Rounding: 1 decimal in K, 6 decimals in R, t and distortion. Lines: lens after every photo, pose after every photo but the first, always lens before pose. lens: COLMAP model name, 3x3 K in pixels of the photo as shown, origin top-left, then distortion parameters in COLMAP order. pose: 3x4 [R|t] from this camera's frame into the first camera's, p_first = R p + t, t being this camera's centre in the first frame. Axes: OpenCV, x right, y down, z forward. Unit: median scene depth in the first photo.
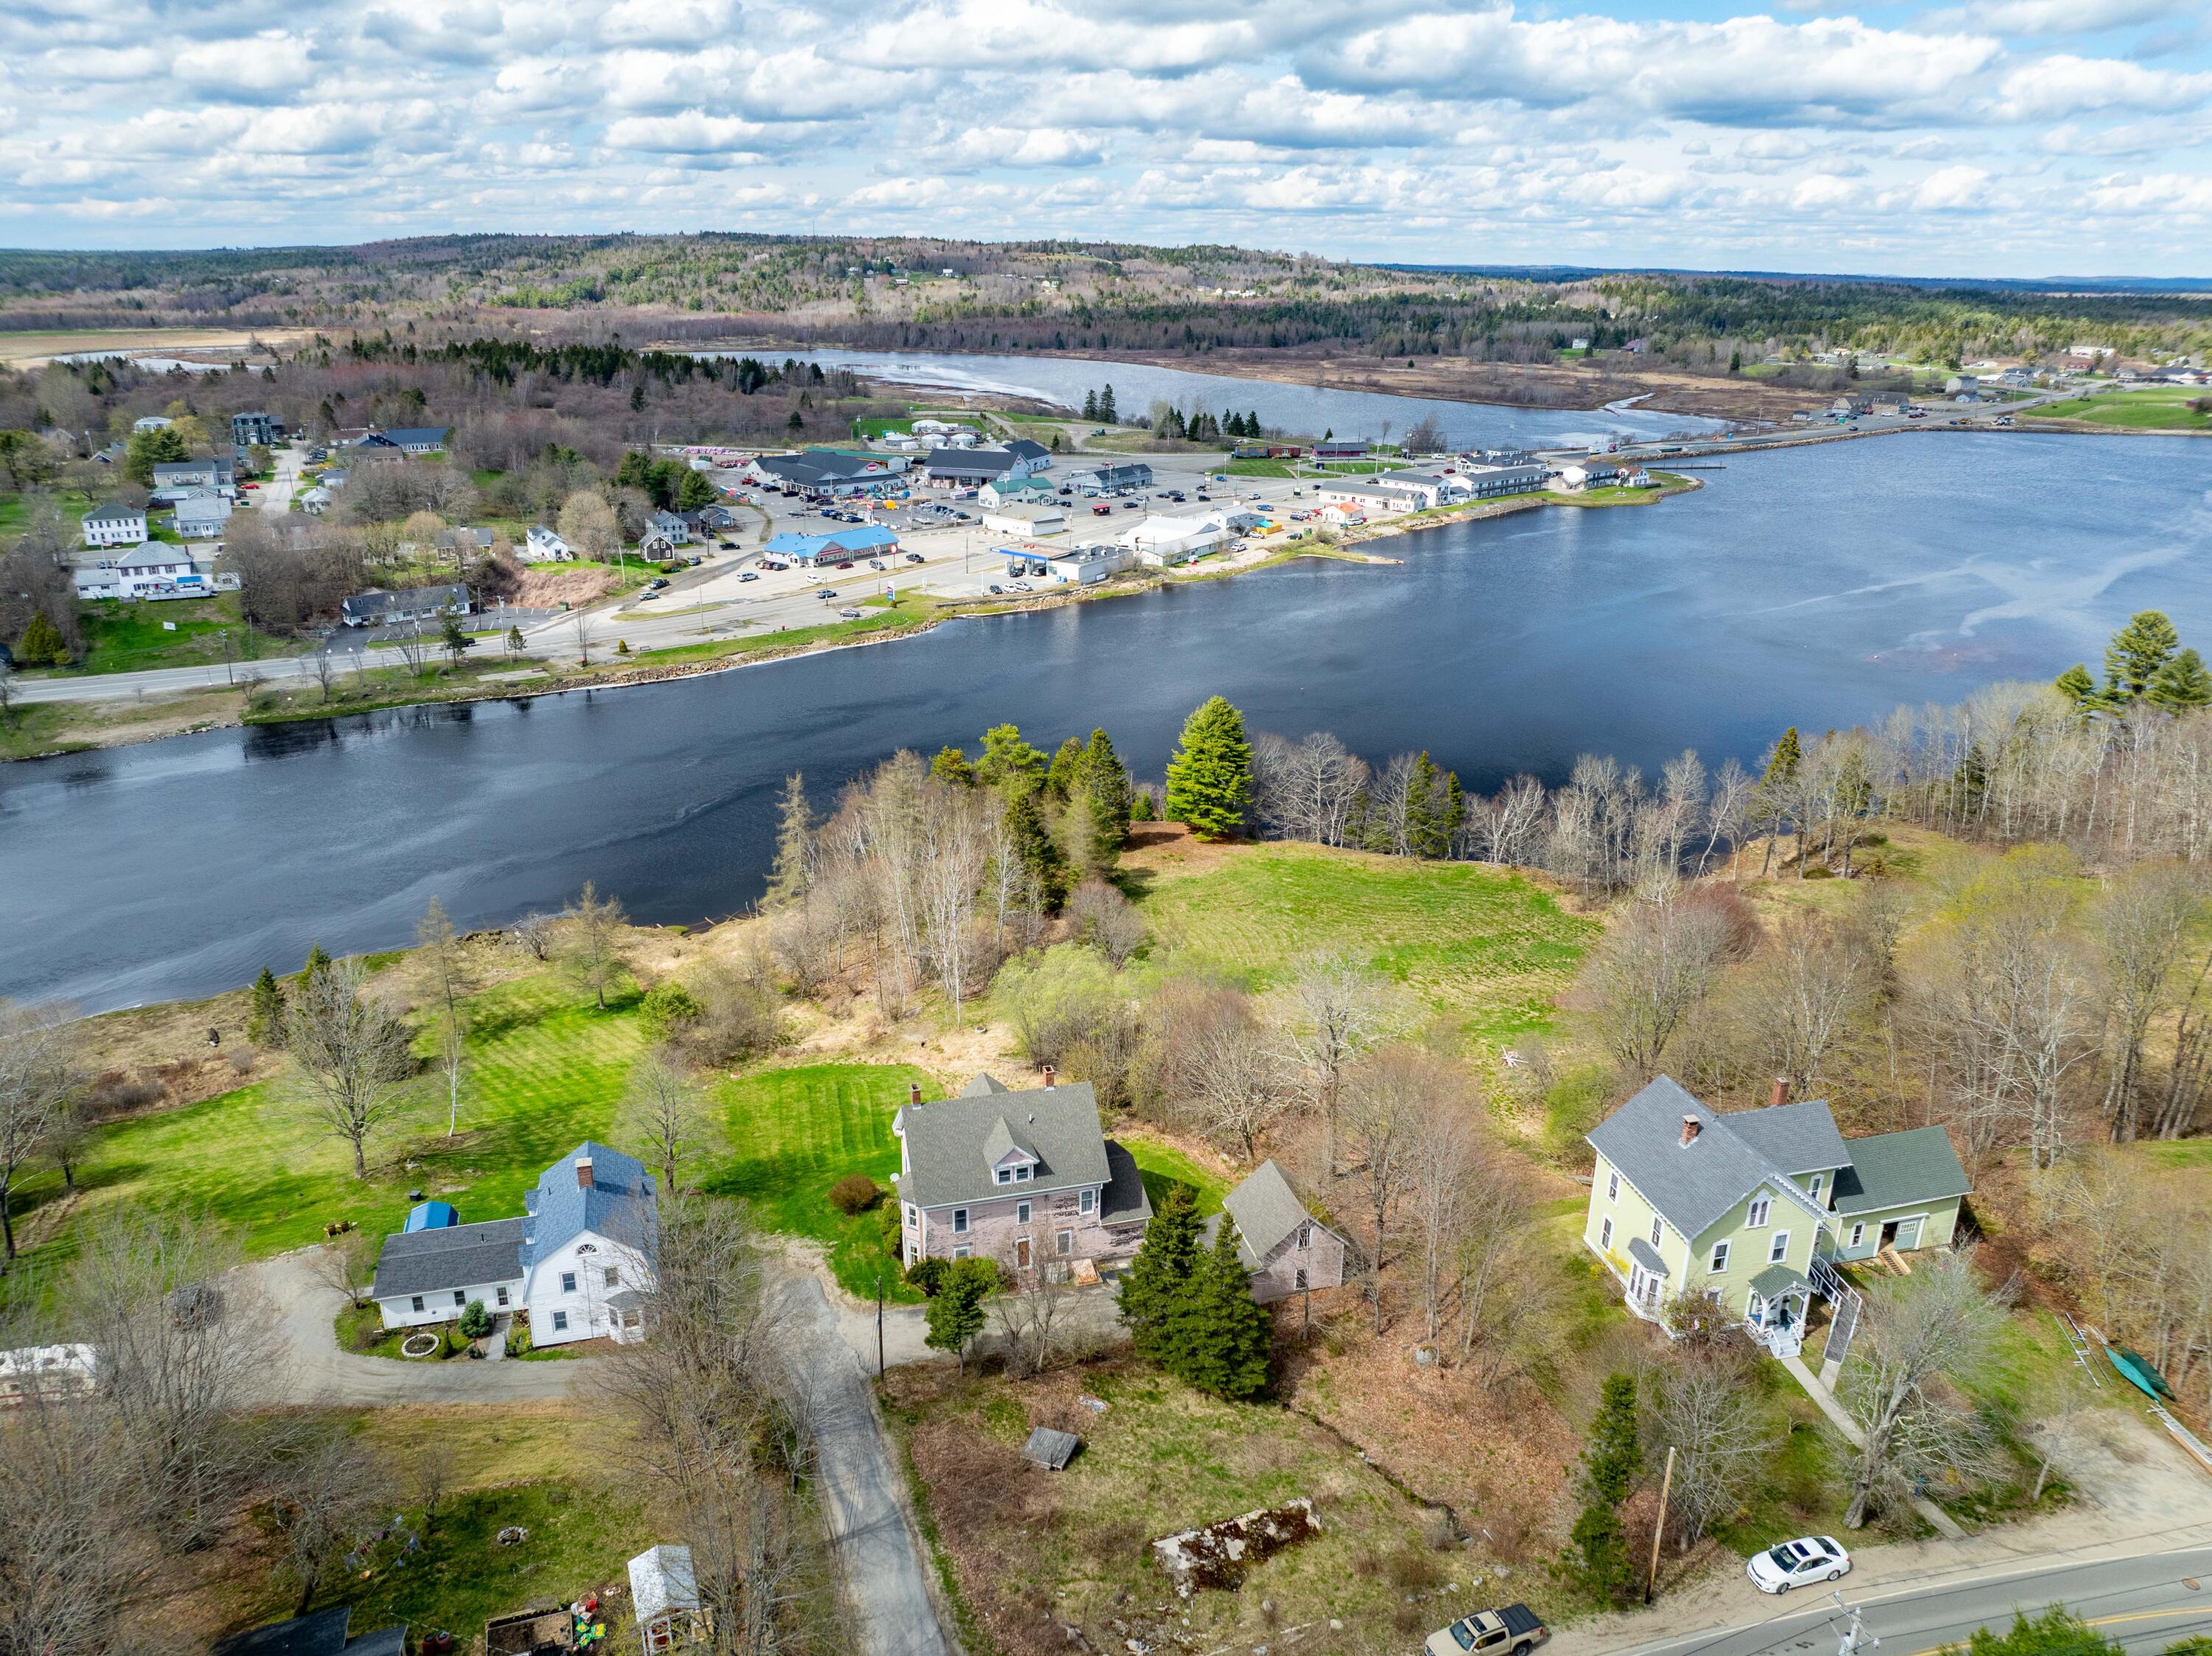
lens RADIAL K [[1574.7, 0, 1098.0], [0, 1574.7, 824.5], [0, 0, 1]] dist [-0.059219, 0.035617]
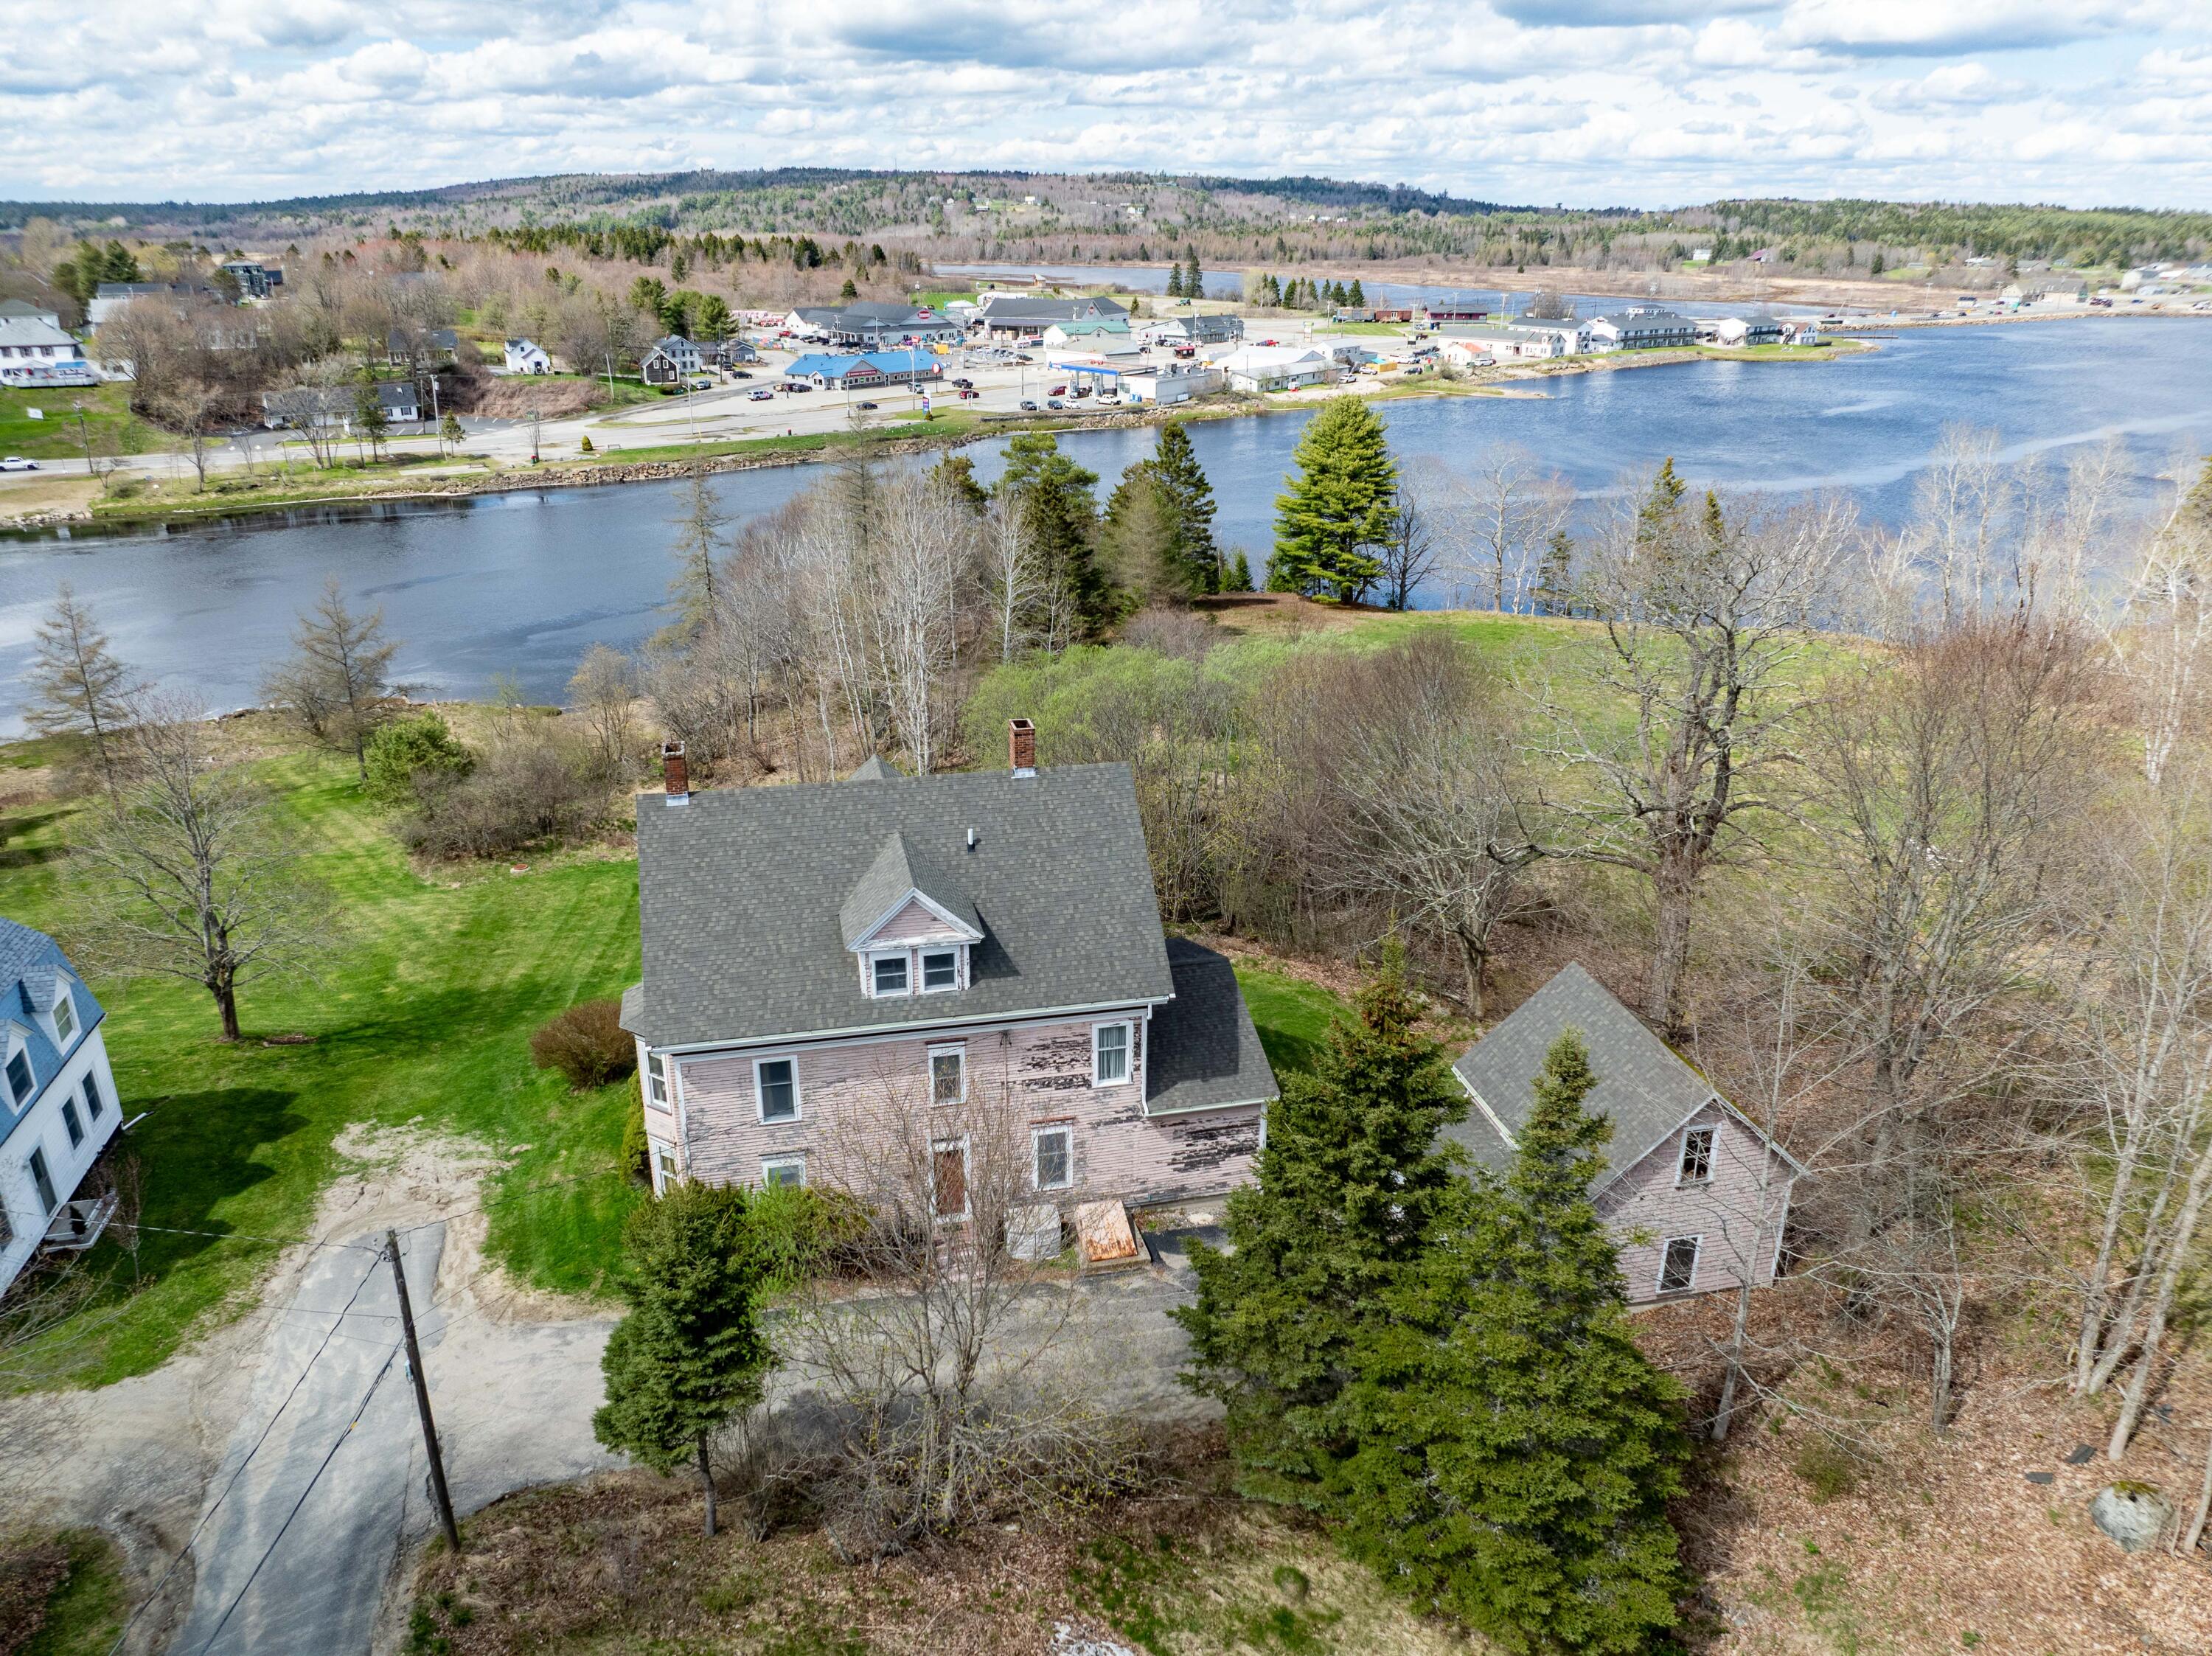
lens RADIAL K [[1574.7, 0, 1101.2], [0, 1574.7, 825.1], [0, 0, 1]] dist [-0.059219, 0.035617]
pose [[0.998710, 0.013801, -0.048867, 0.002048], [-0.012552, 0.999589, 0.025778, 0.041182], [0.049203, -0.025131, 0.998473, 0.145007]]
